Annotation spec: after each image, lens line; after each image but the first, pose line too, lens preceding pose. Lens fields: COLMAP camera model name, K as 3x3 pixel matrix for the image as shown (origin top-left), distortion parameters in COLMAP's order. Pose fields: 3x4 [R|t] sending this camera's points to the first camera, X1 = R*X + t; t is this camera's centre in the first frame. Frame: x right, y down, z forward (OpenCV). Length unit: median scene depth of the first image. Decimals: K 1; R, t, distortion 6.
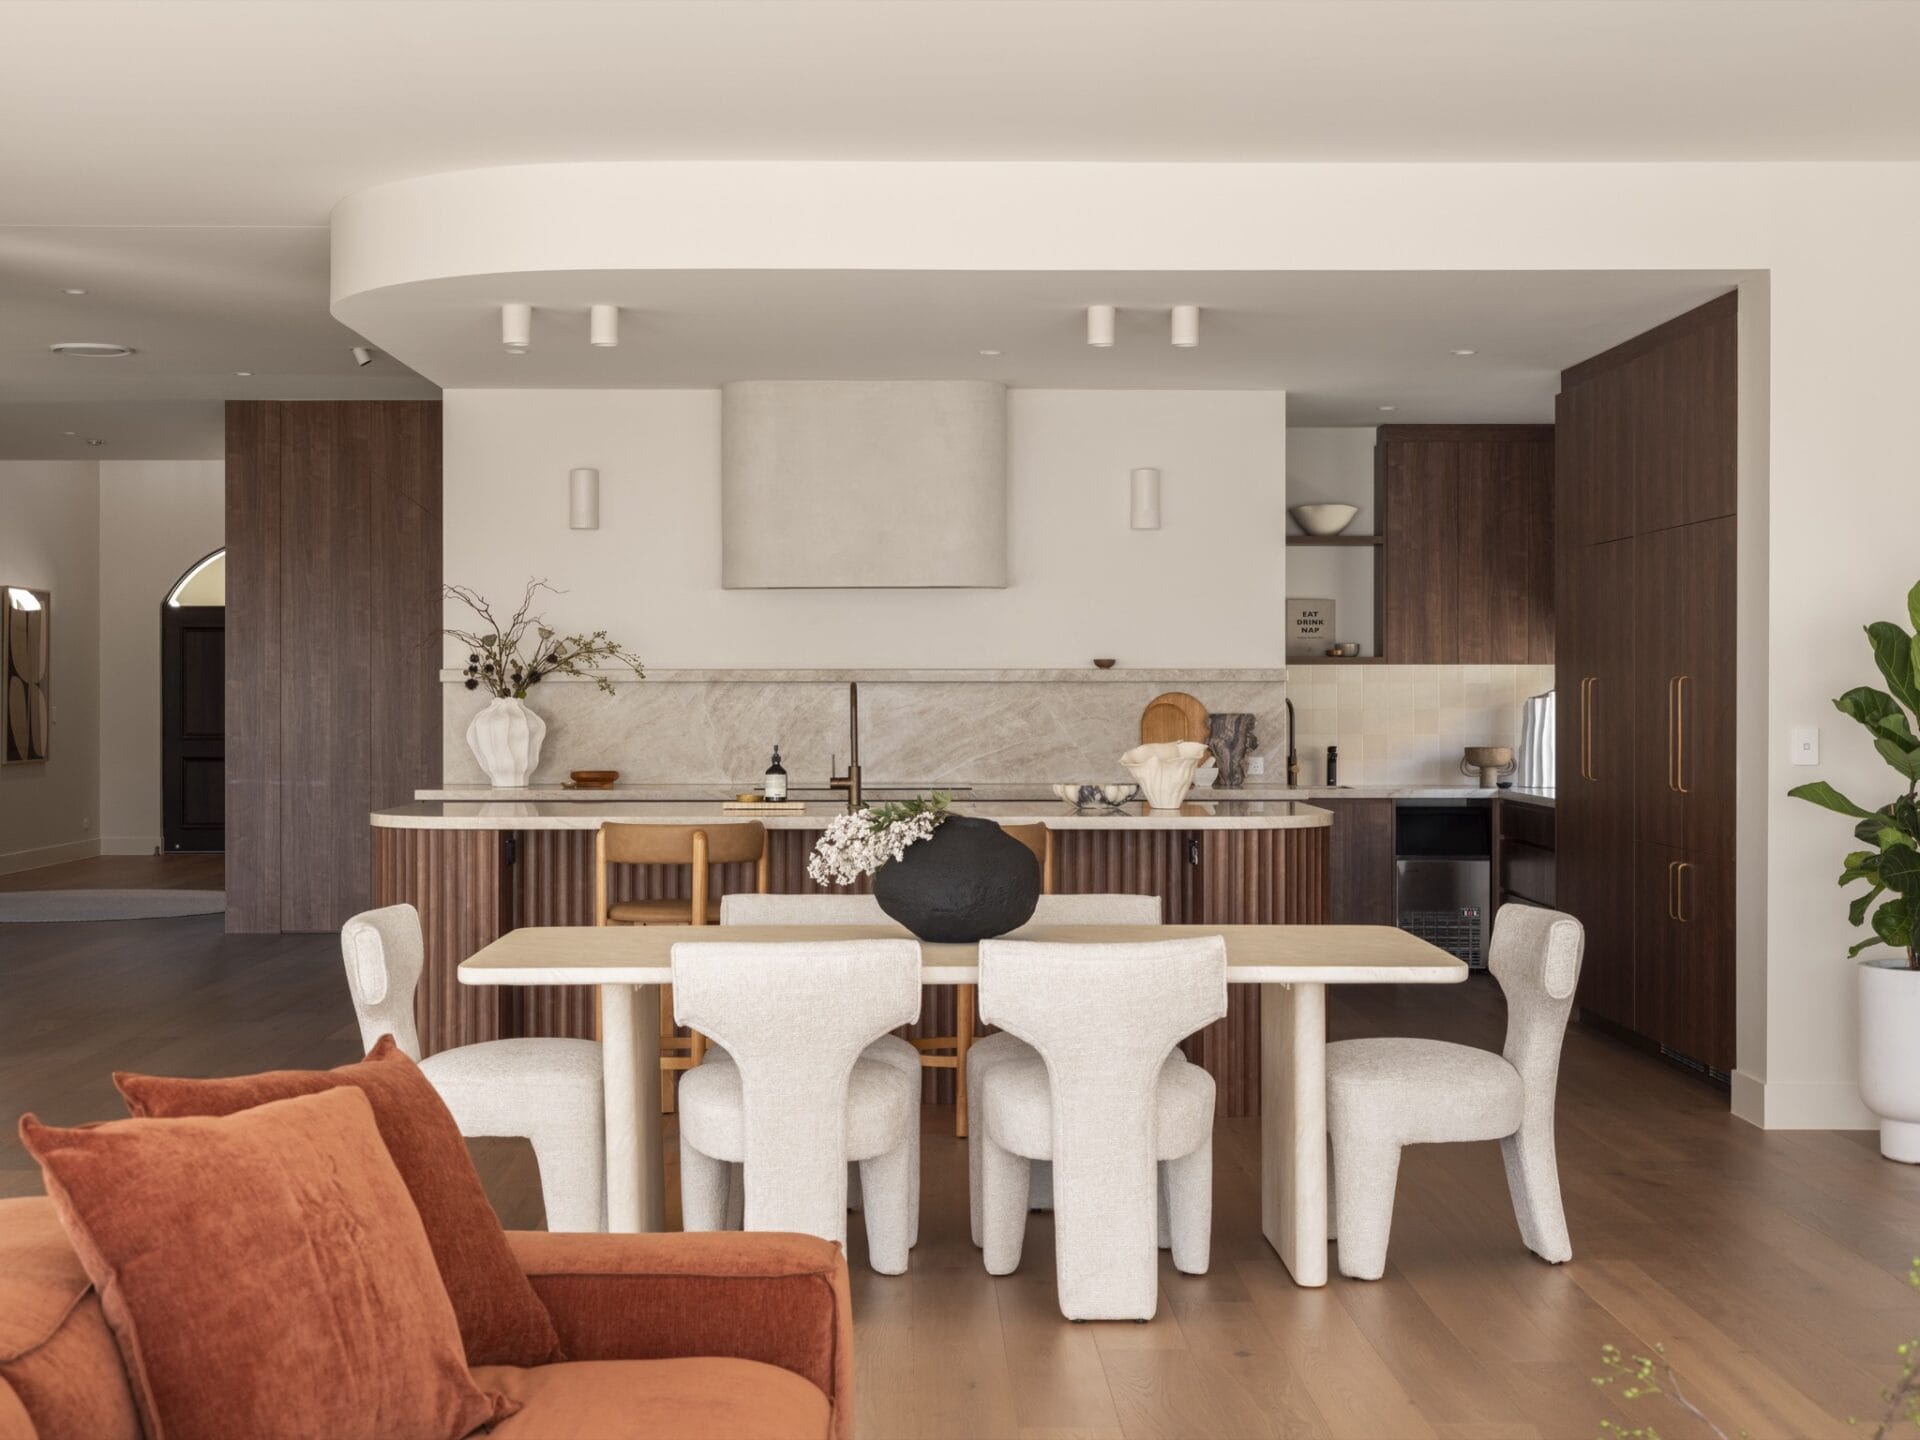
lens RADIAL K [[2560.9, 0, 956.0], [0, 2560.9, 745.1], [0, 0, 1]] dist [0.004187, -0.032437]
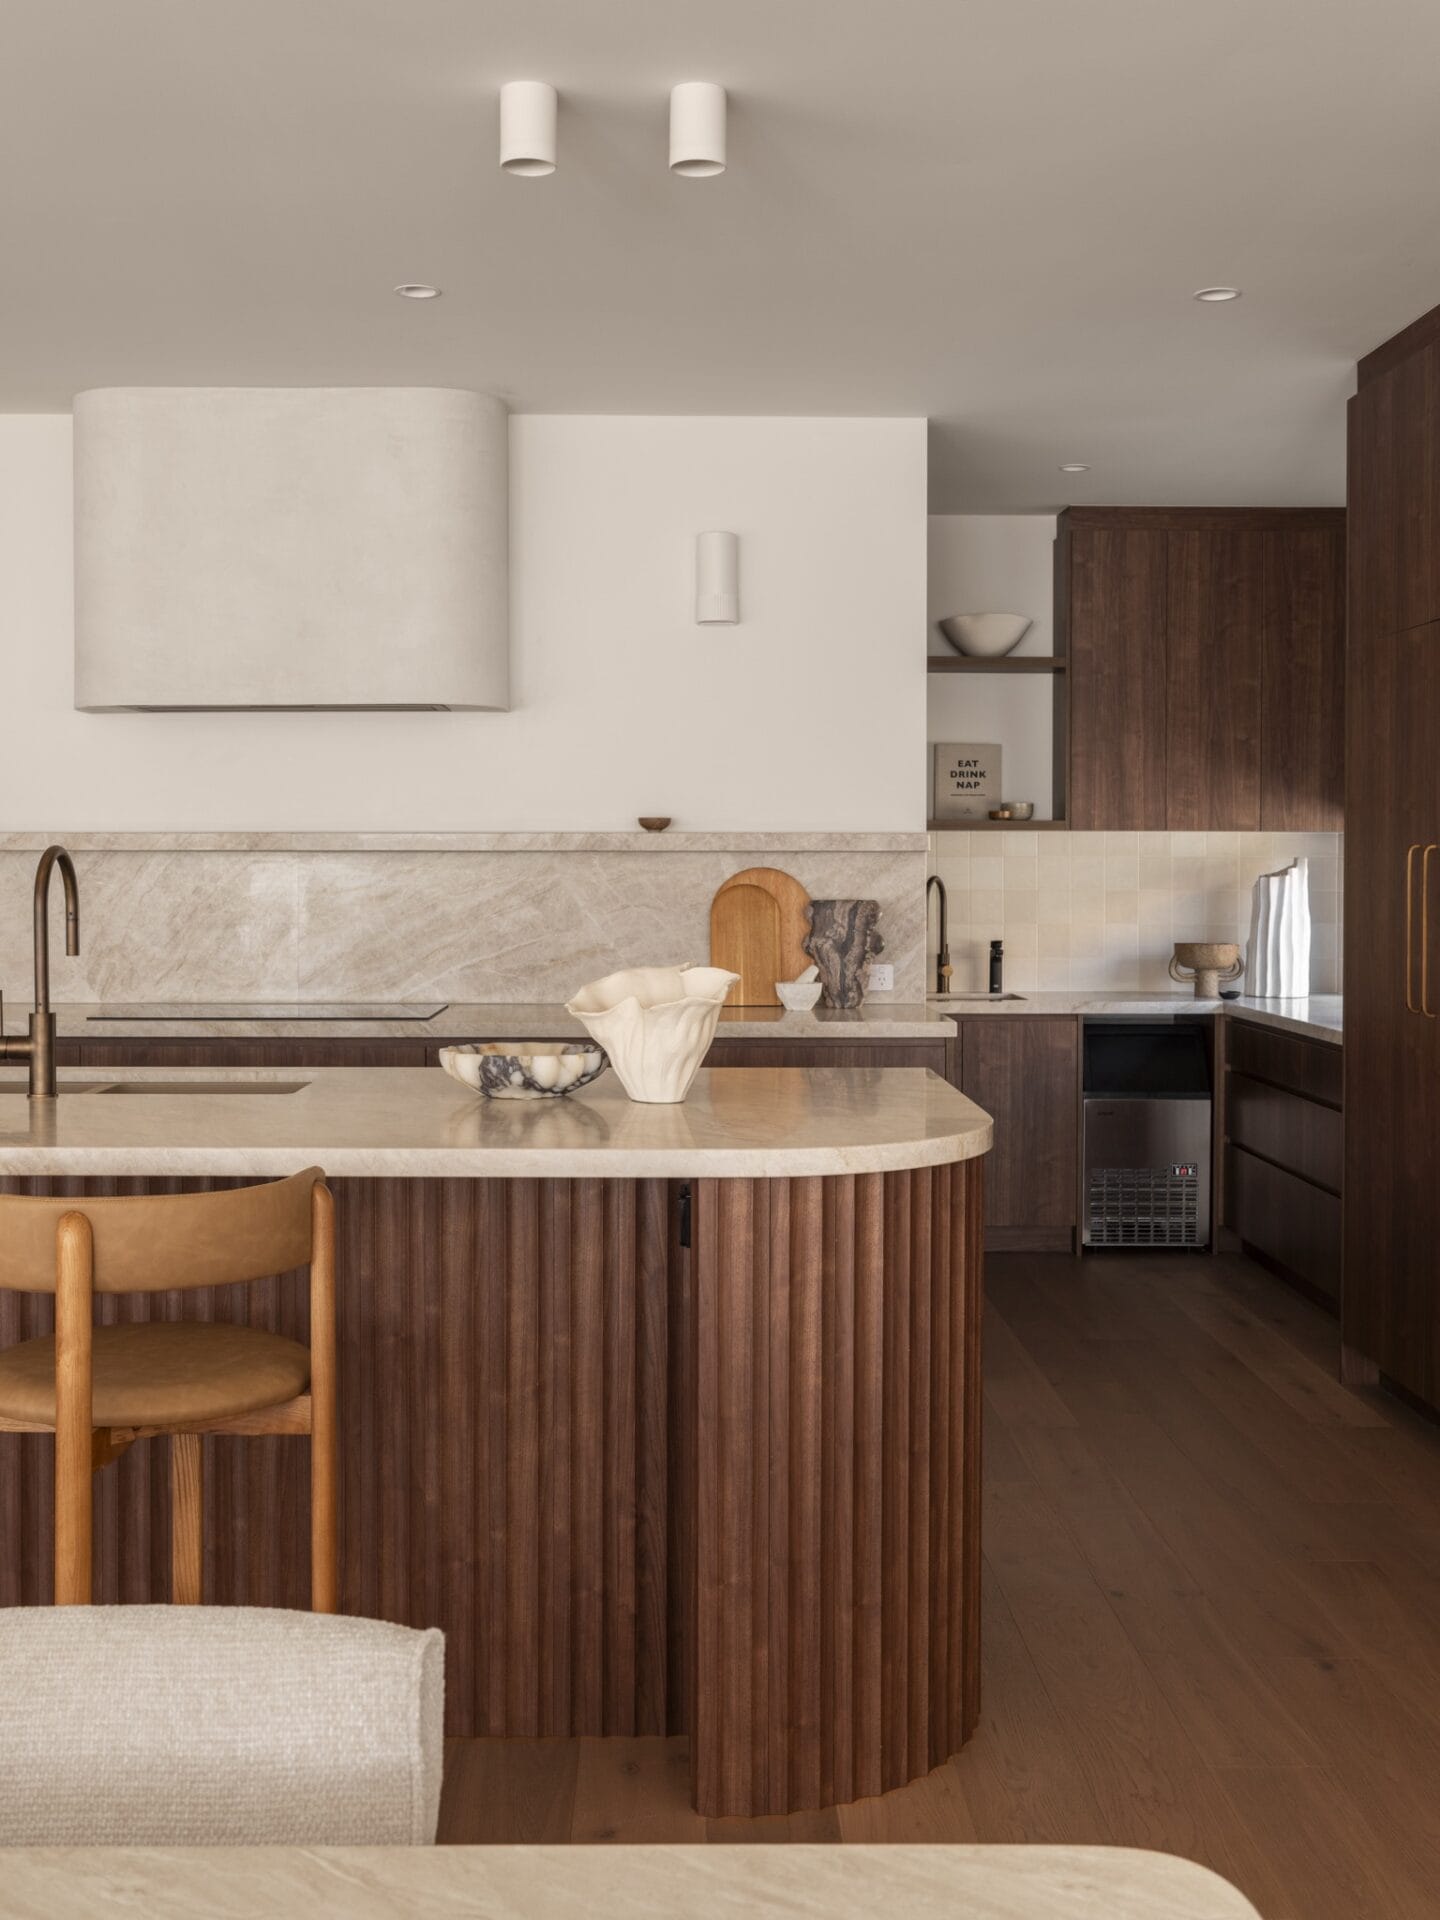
lens RADIAL K [[2022.9, 0, 712.7], [0, 2022.9, 943.3], [0, 0, 1]] dist [-0.060575, 0.177245]
pose [[0.999989, 0.001831, 0.004317, 0.070646], [-0.001904, 0.999857, 0.016833, -0.009659], [-0.004285, -0.016841, 0.999849, 0.471705]]
